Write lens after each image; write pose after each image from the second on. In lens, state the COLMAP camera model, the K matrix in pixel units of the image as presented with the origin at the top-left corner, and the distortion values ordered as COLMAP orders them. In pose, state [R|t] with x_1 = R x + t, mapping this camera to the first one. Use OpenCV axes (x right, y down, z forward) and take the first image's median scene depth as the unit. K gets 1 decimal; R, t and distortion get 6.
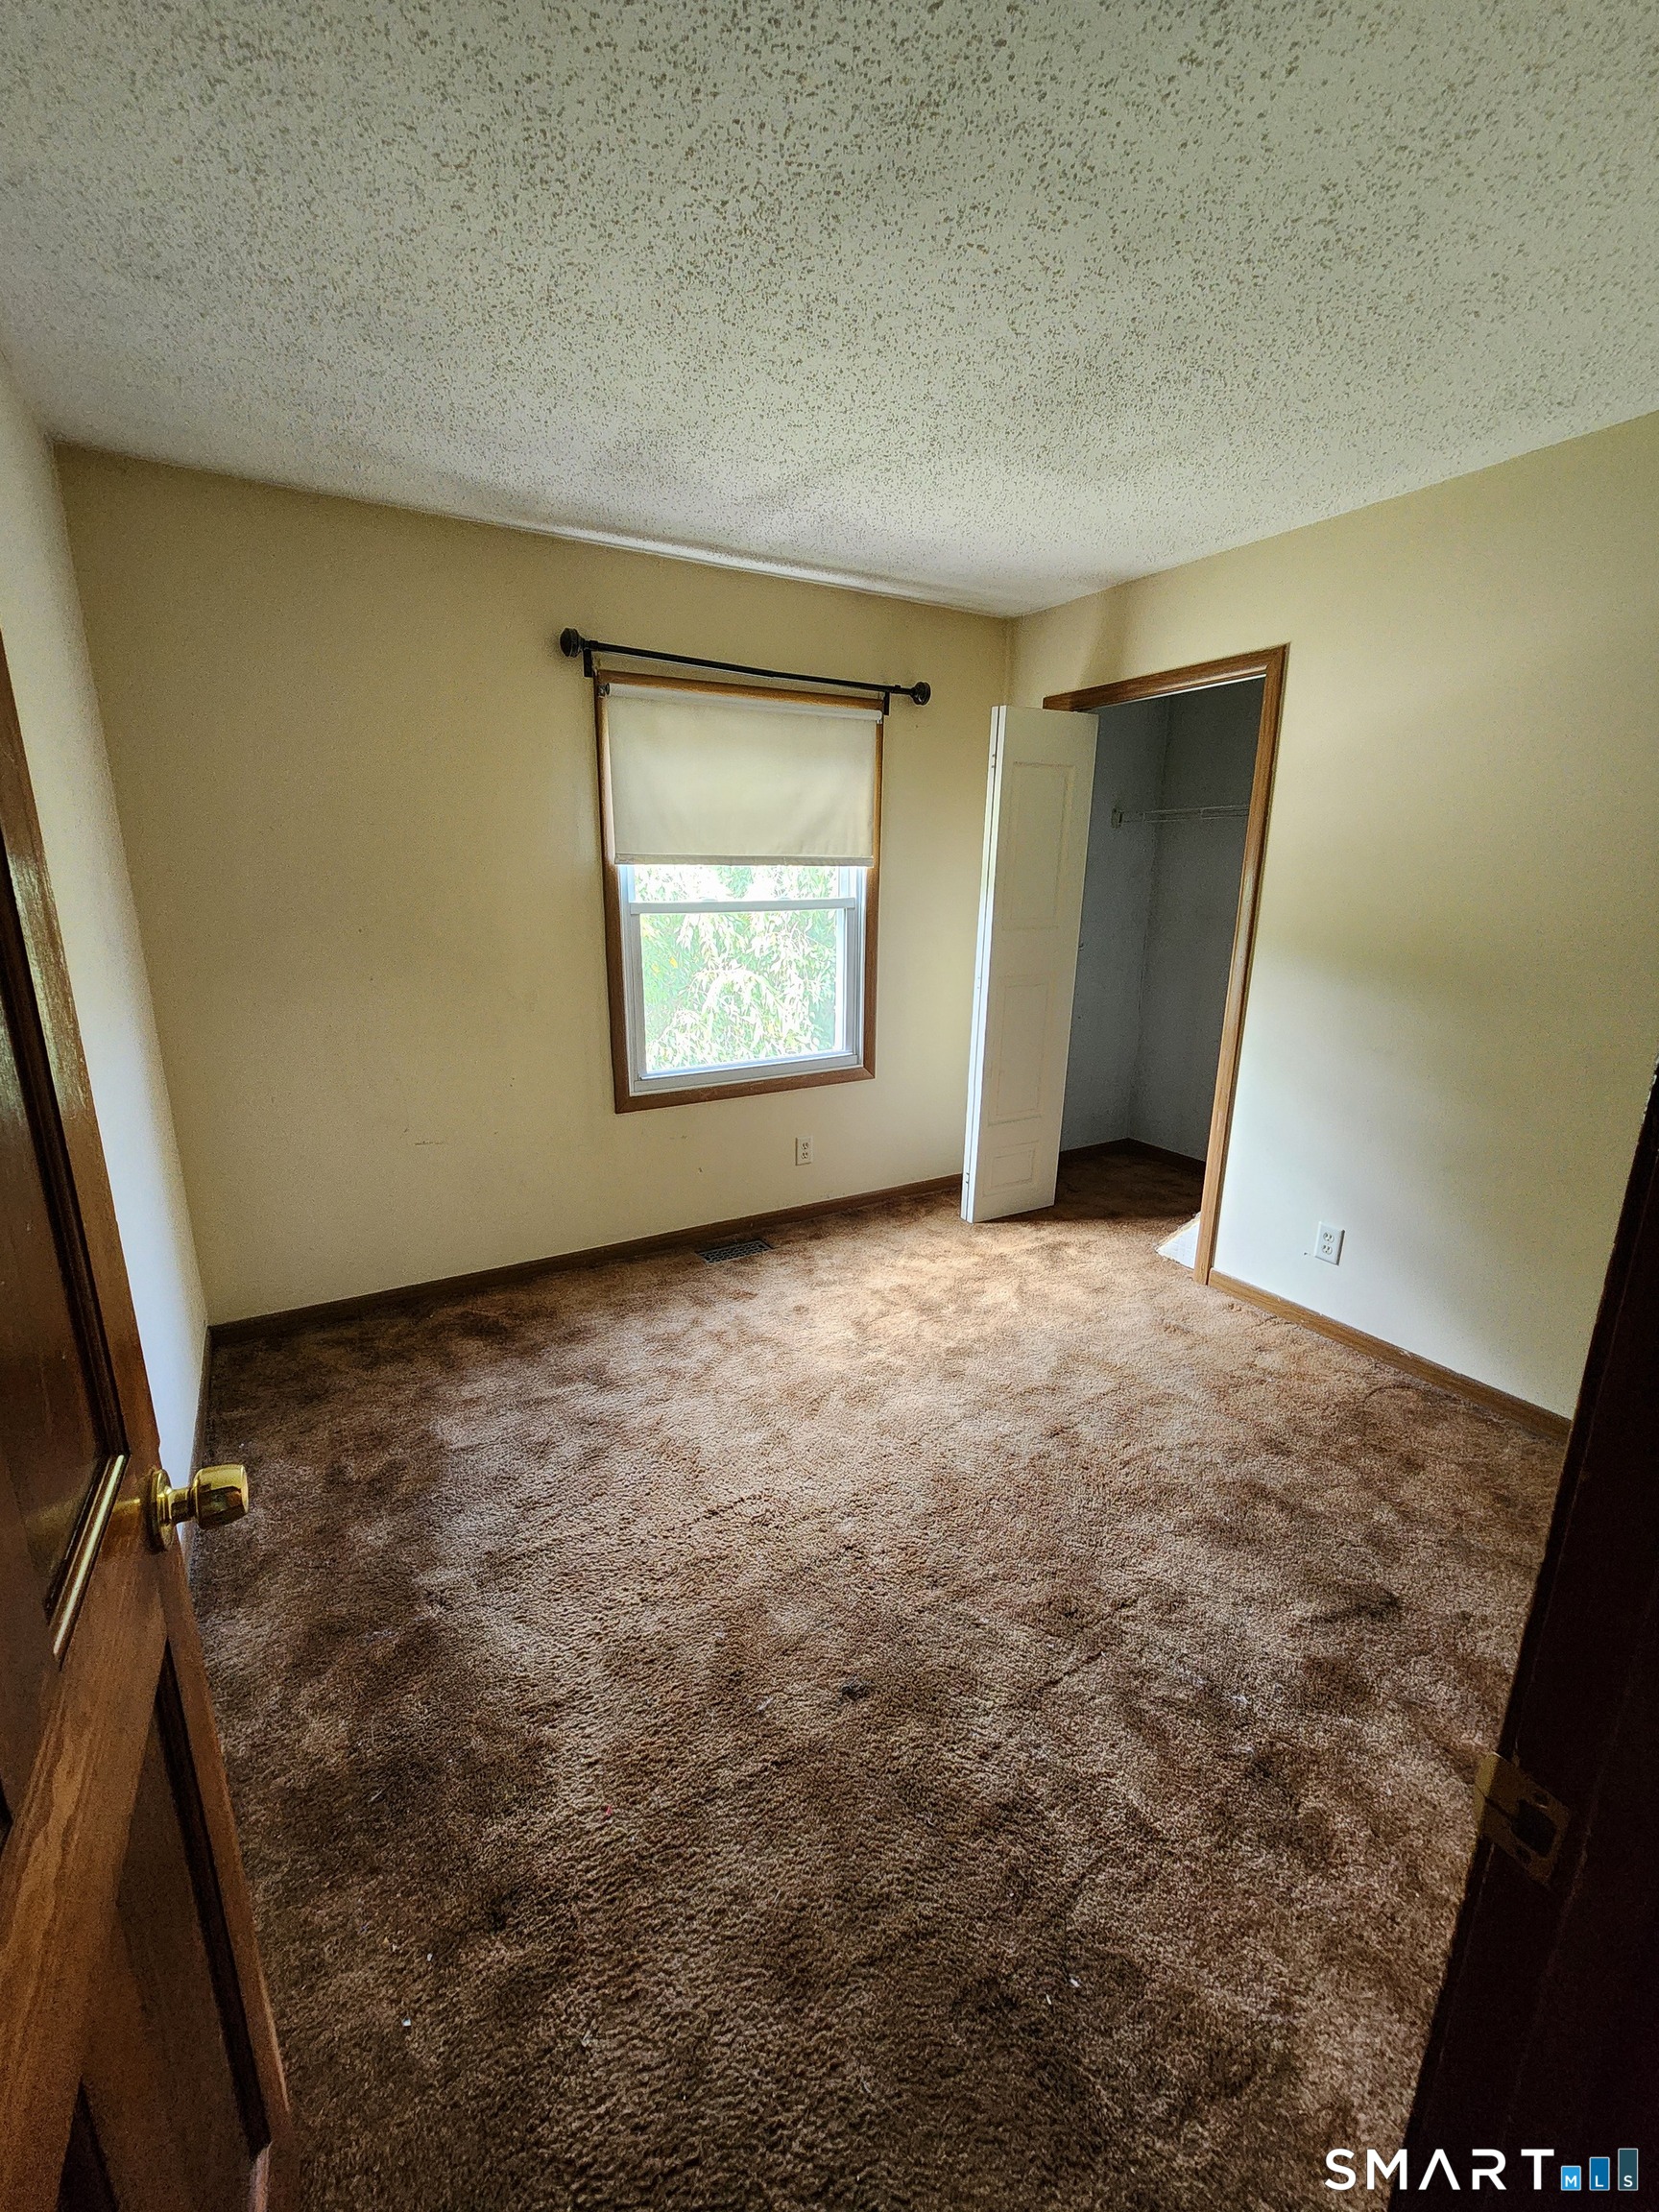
lens RADIAL K [[906.6, 0, 817.5], [0, 906.6, 1098.1], [0, 0, 1]] dist [-0.003521, 0.001518]
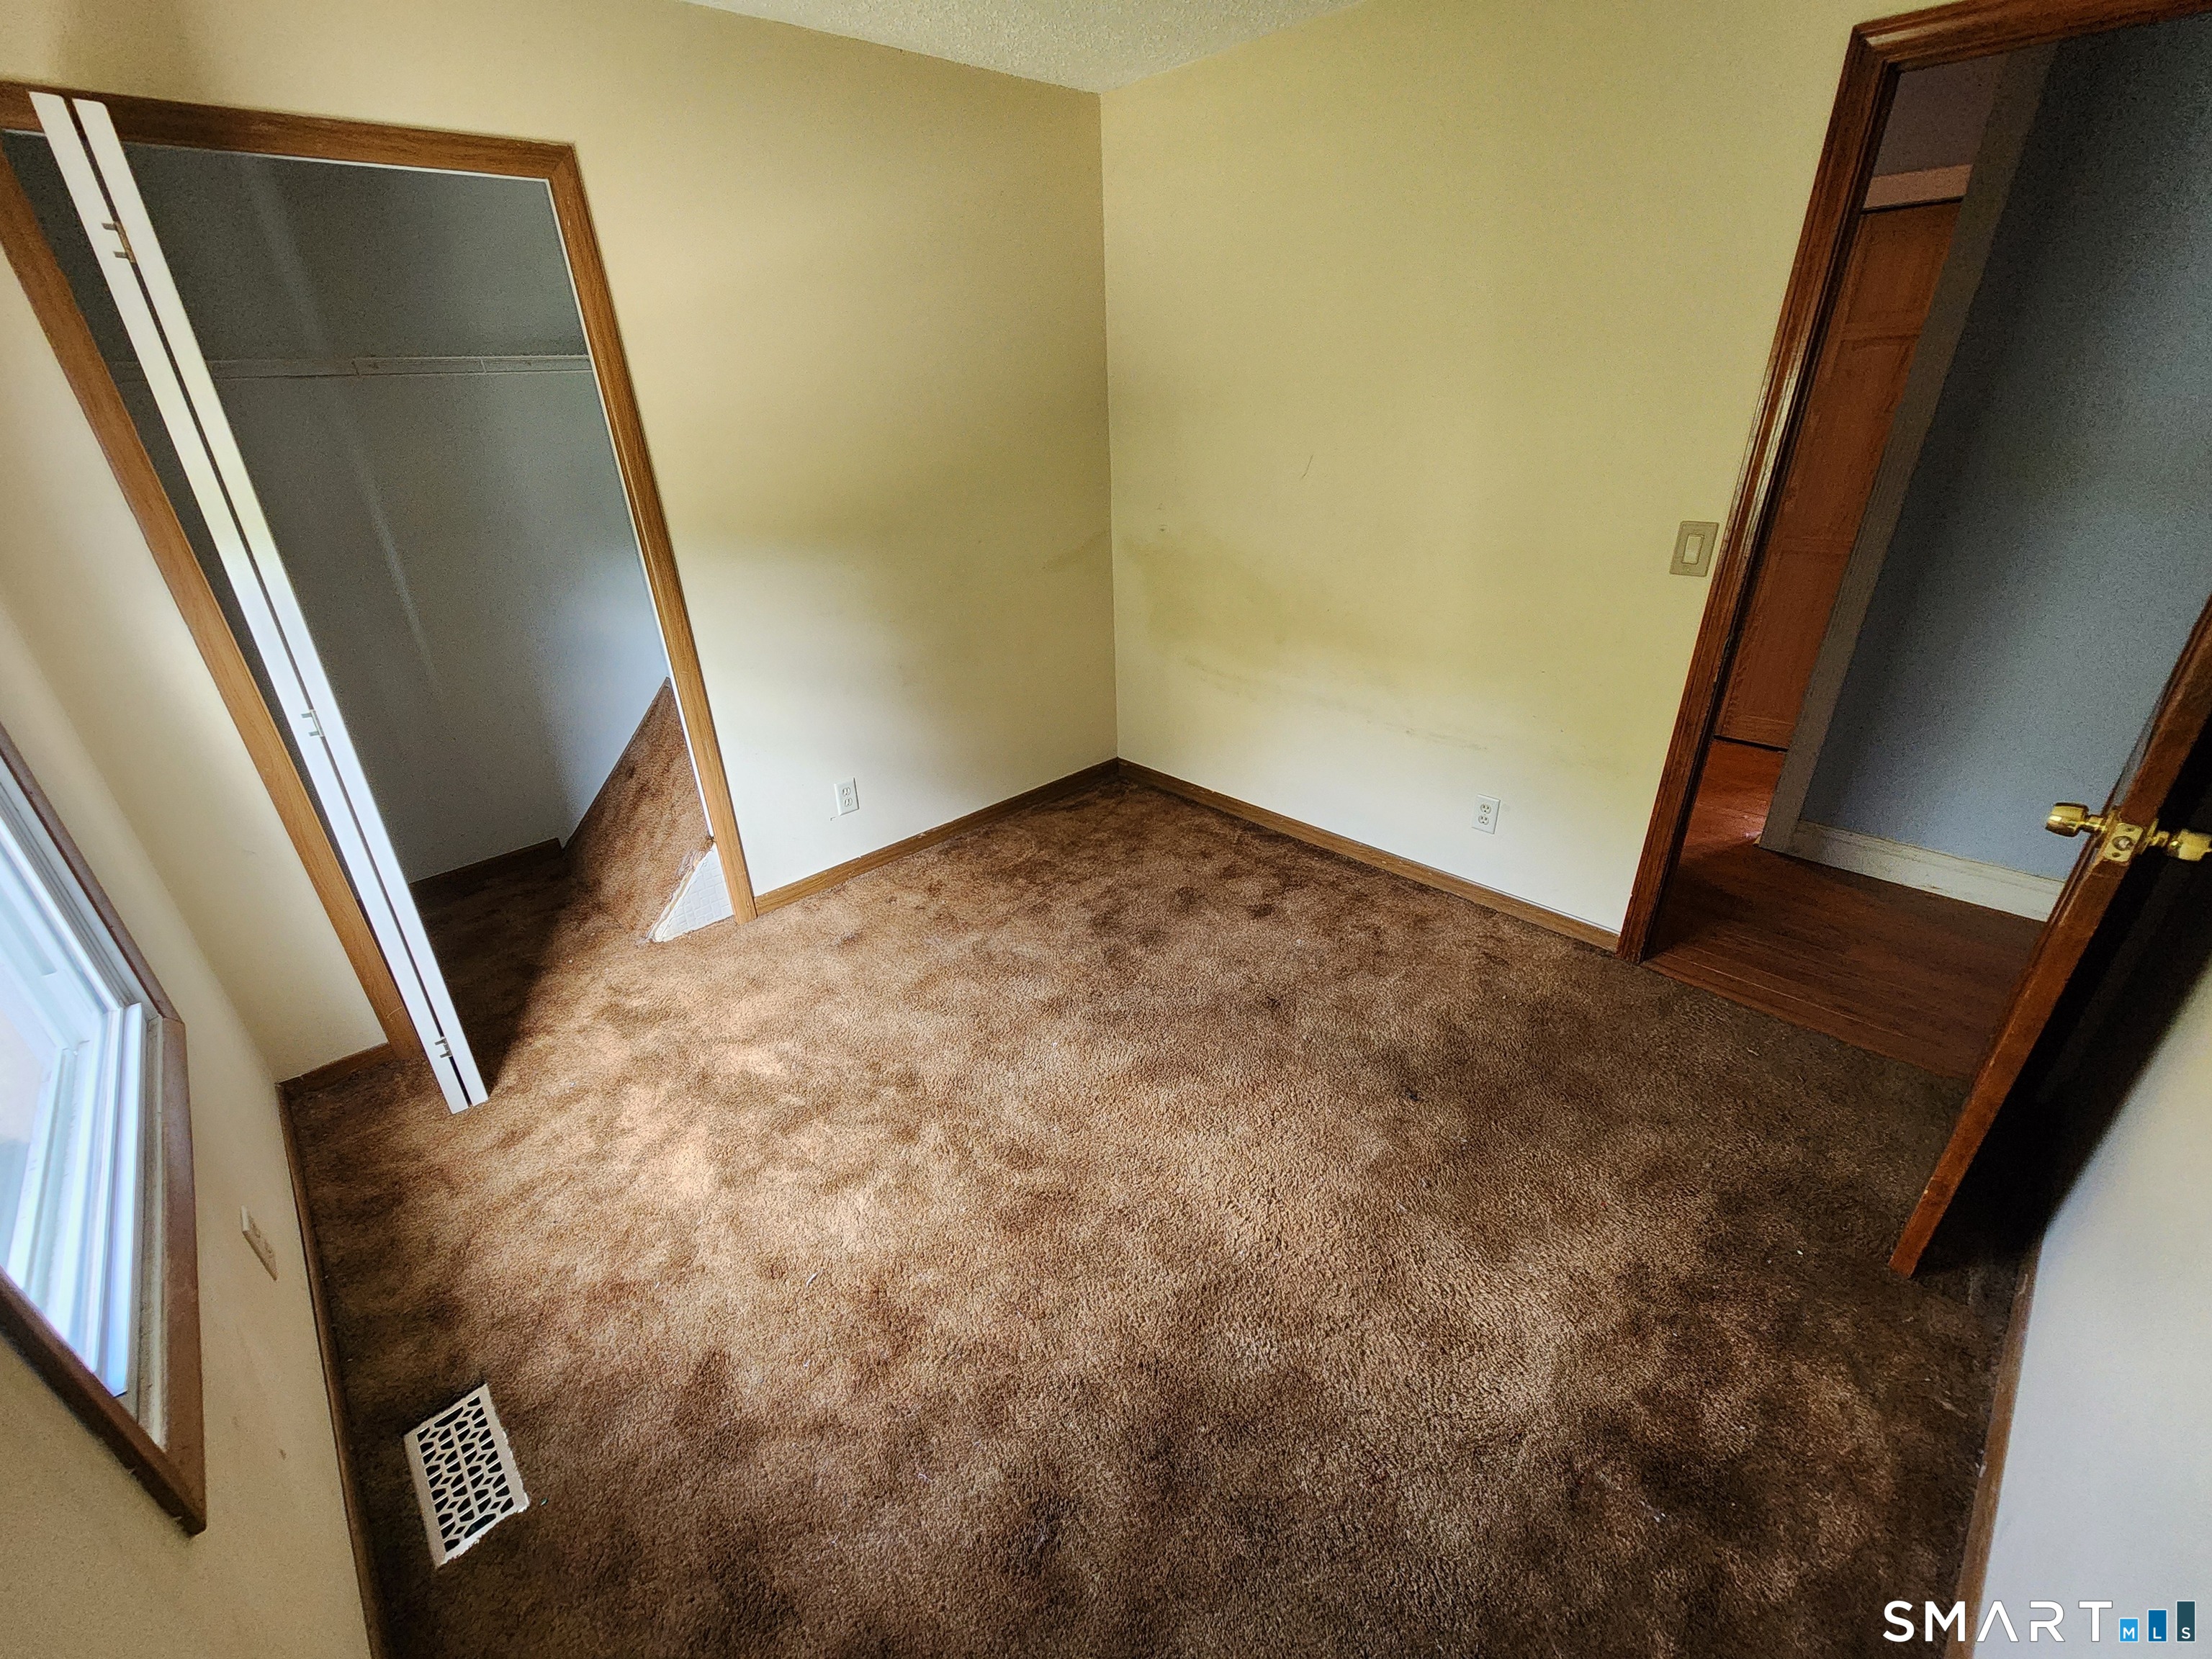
lens RADIAL K [[906.6, 0, 1109.7], [0, 906.6, 842.8], [0, 0, 1]] dist [-0.003521, 0.001518]
pose [[-0.227790, -0.437185, 0.870047, -0.526801], [0.269780, 0.830220, 0.487805, -0.261384], [-0.935591, 0.345838, -0.071173, 0.846927]]
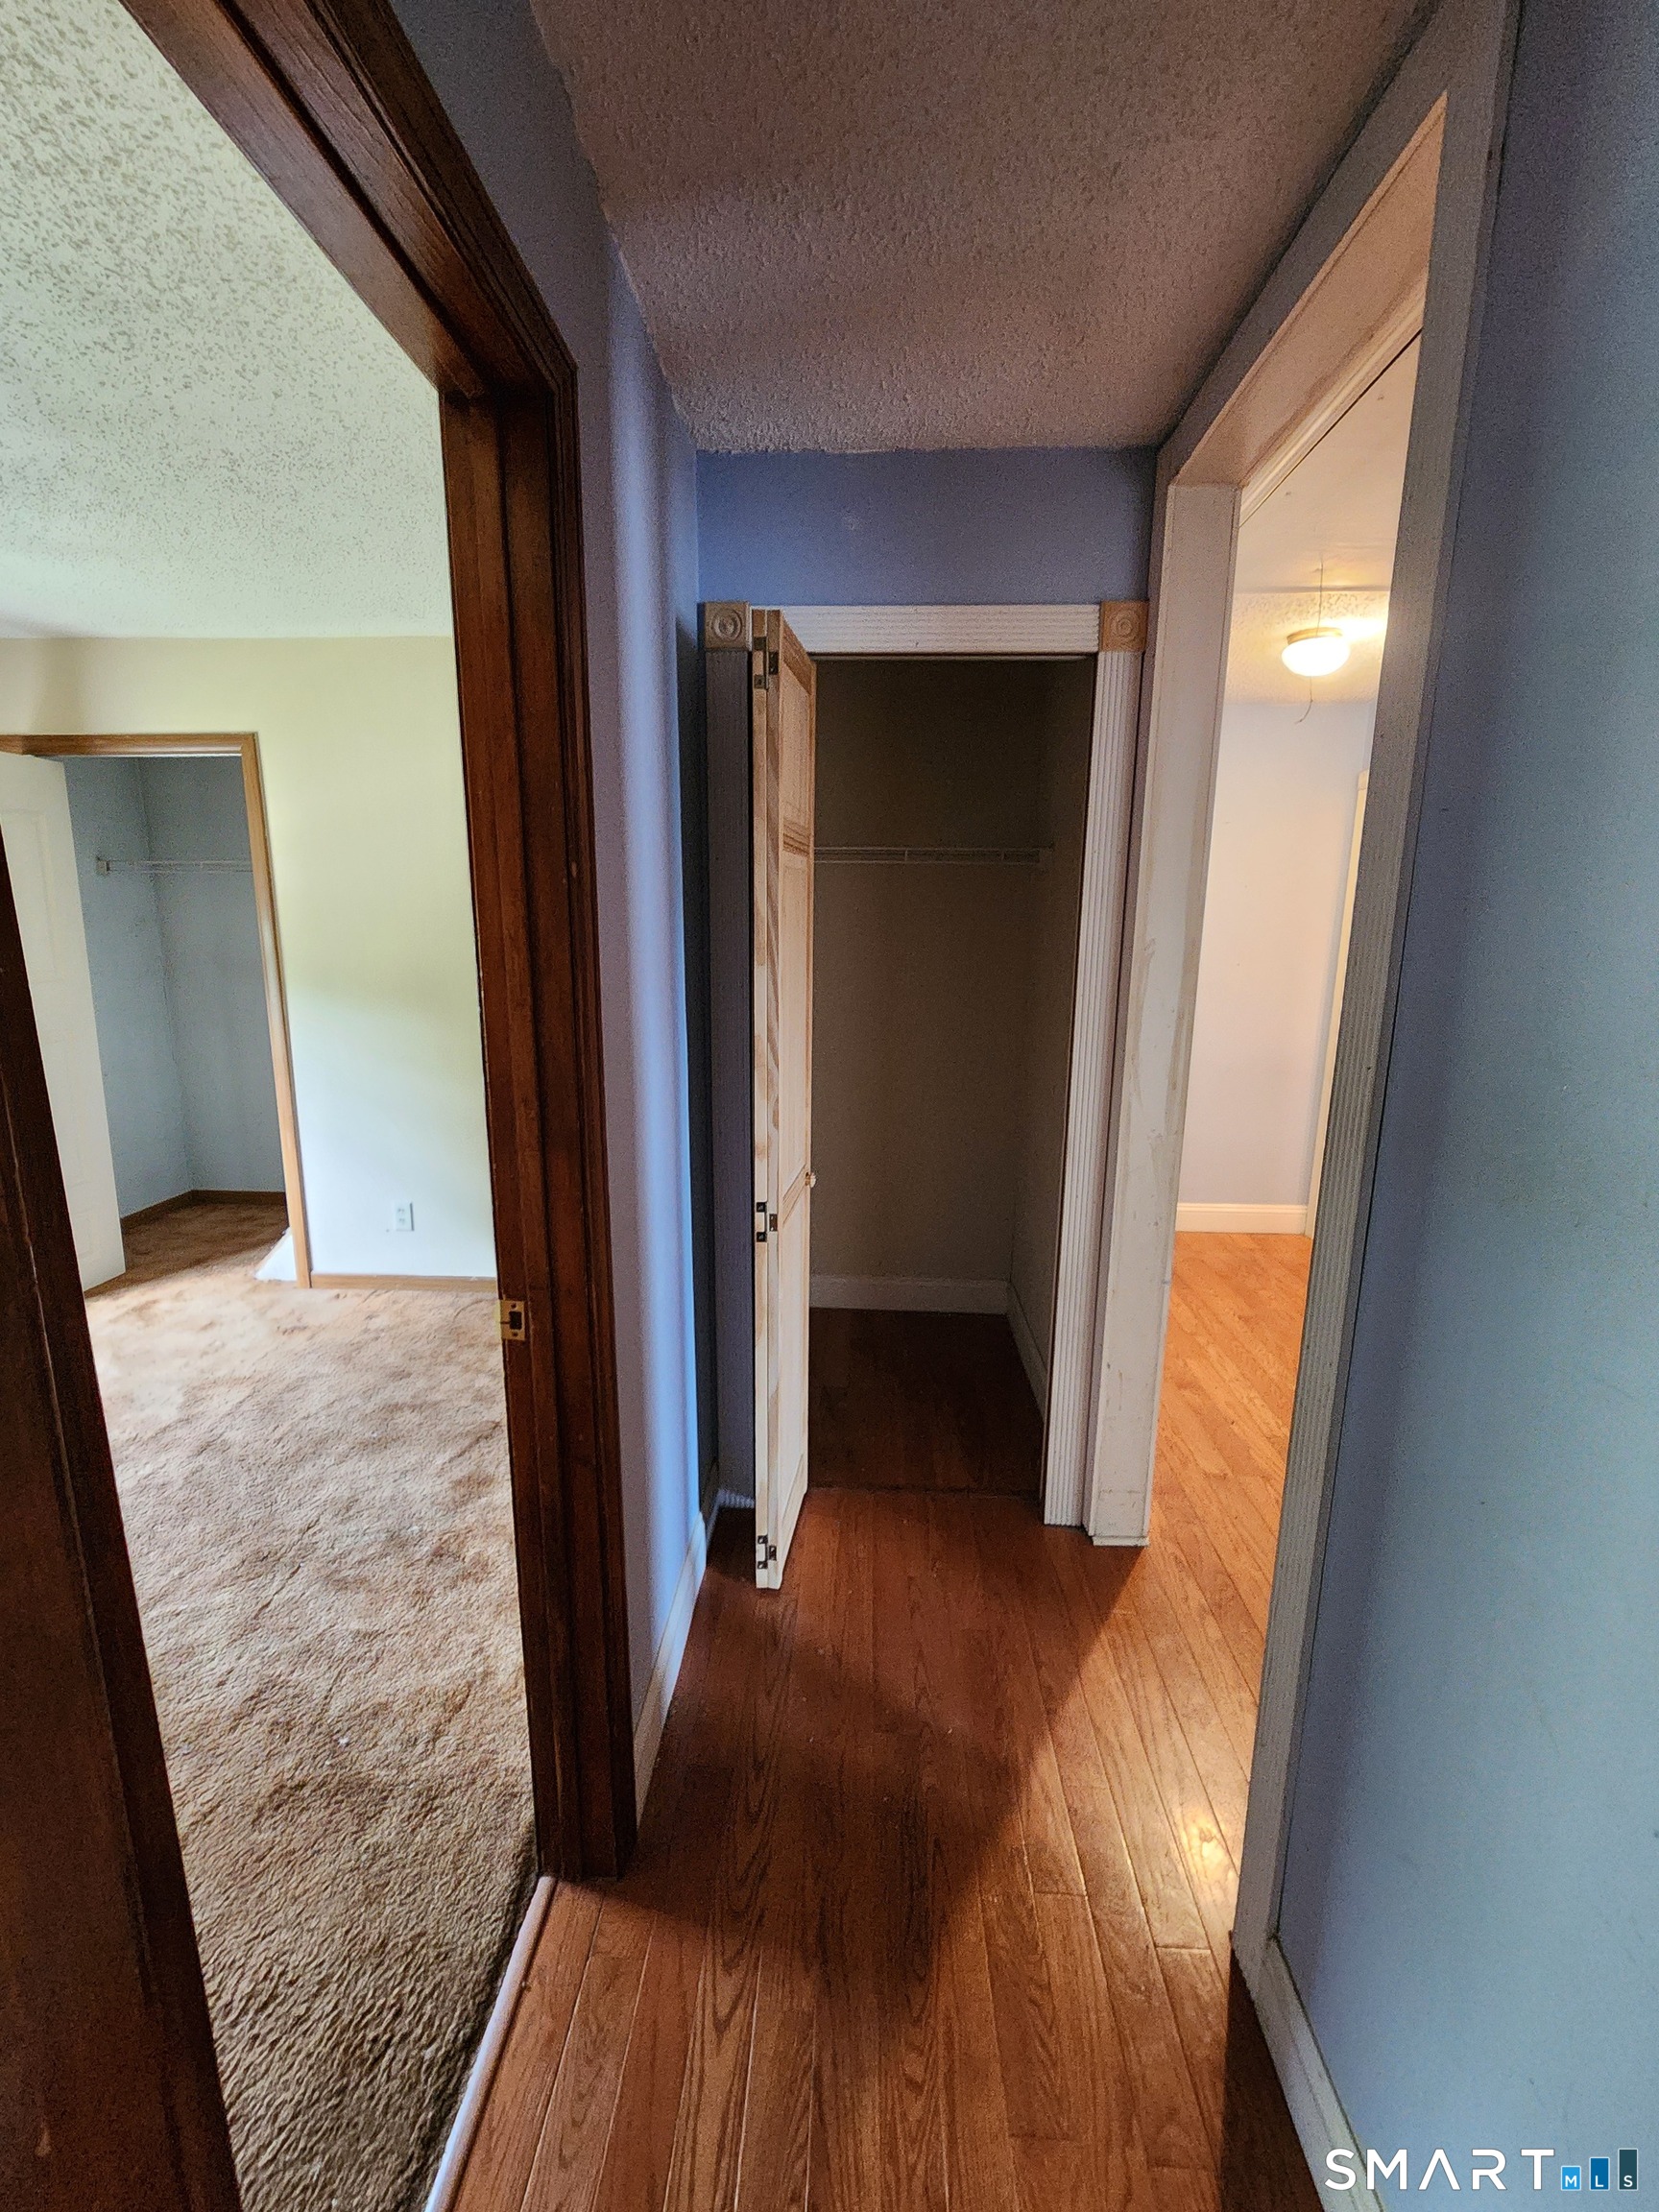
lens RADIAL K [[906.6, 0, 817.0], [0, 906.6, 1100.4], [0, 0, 1]] dist [-0.003521, 0.001518]
pose [[0.552245, -0.163771, 0.817438, -0.123064], [0.198979, 0.978070, 0.061527, 0.043109], [-0.809588, 0.128675, 0.572721, -0.211880]]
